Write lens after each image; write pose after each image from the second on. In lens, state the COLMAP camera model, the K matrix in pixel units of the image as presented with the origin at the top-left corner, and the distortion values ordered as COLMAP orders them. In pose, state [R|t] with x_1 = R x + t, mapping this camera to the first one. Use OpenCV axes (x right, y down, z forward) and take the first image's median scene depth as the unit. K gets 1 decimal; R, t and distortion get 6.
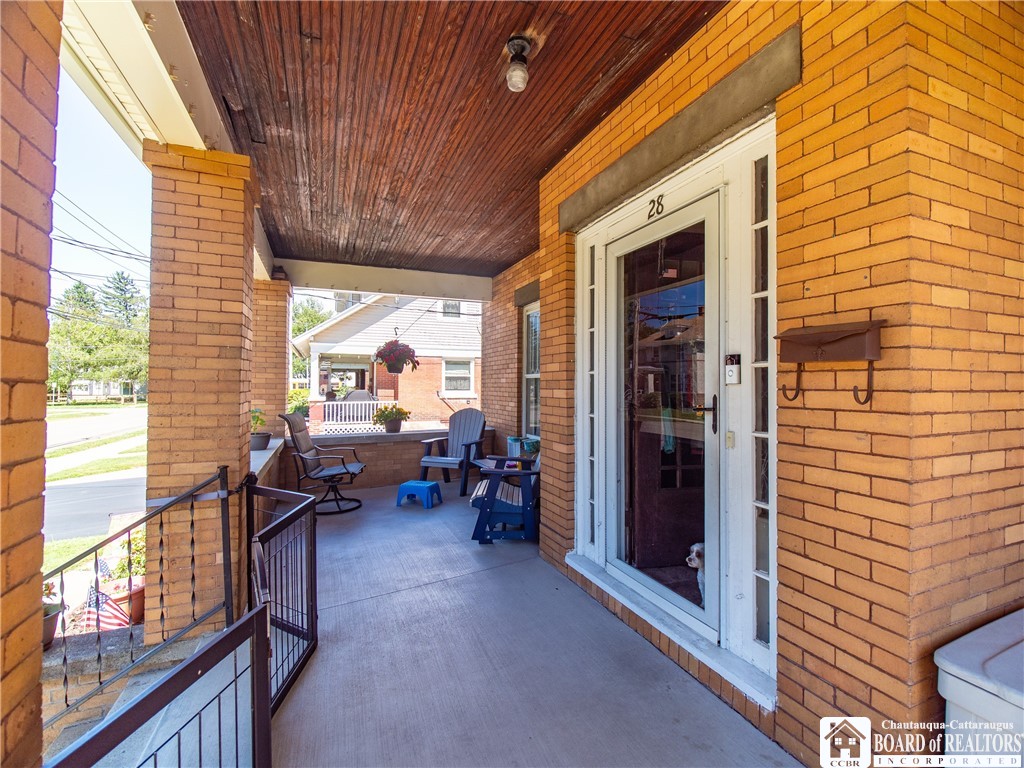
lens RADIAL K [[471.9, 0, 512.0], [0, 471.9, 384.0], [0, 0, 1]] dist [-0.004081, -0.001597]
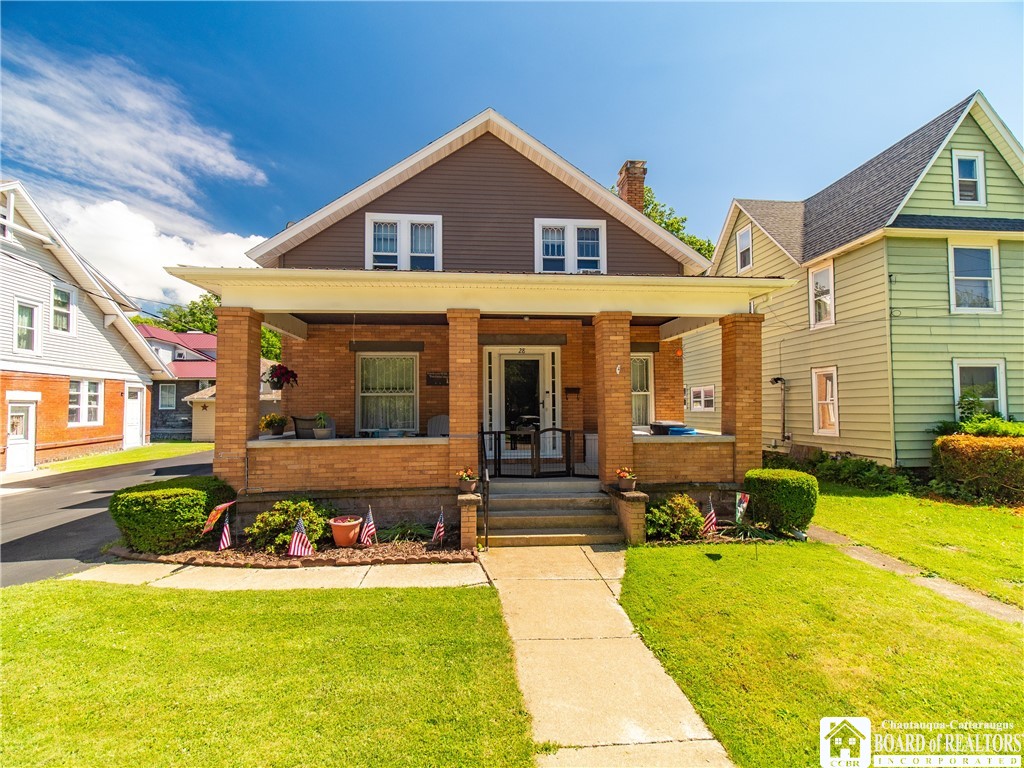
lens RADIAL K [[471.9, 0, 512.0], [0, 471.9, 384.0], [0, 0, 1]] dist [-0.004081, -0.001597]
pose [[0.290418, 0.046406, 0.955774, -3.898411], [0.005663, 0.998723, -0.050212, 0.093585], [-0.956883, 0.019995, 0.289784, -0.018287]]
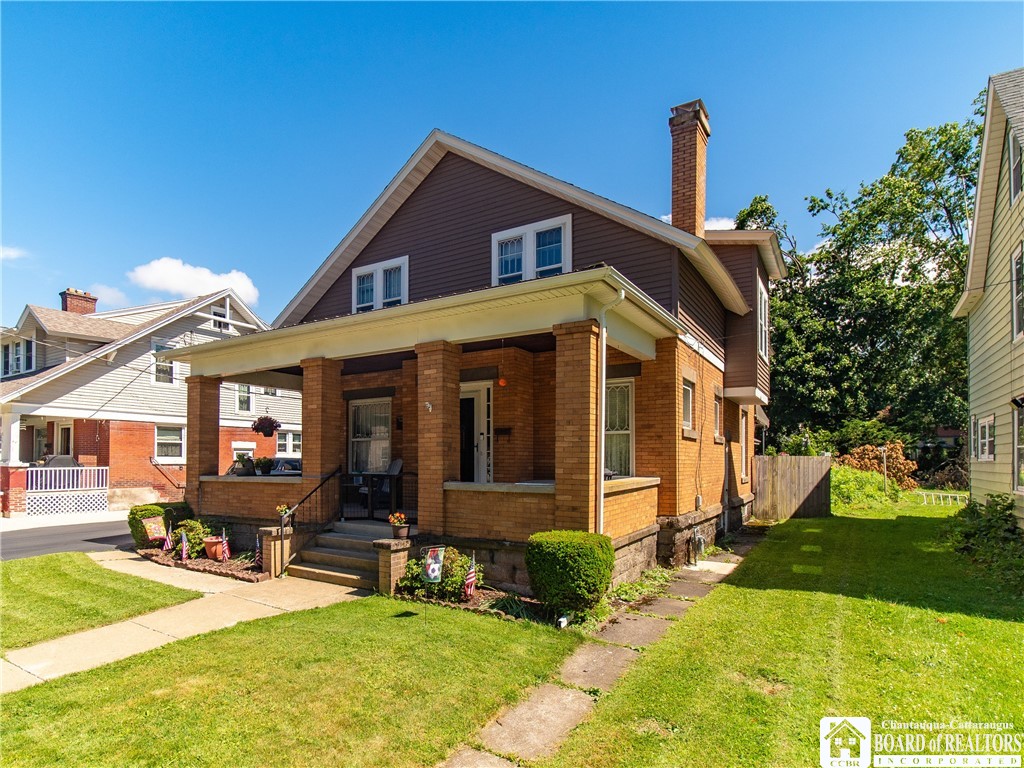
lens RADIAL K [[575.1, 0, 463.9], [0, 575.1, 445.0], [0, 0, 1]] dist [-0.001424, -0.000730]
pose [[0.825933, 0.013000, 0.563618, -2.367515], [0.000841, 0.999705, -0.024291, 0.157465], [-0.563768, 0.020536, 0.825678, -2.906685]]
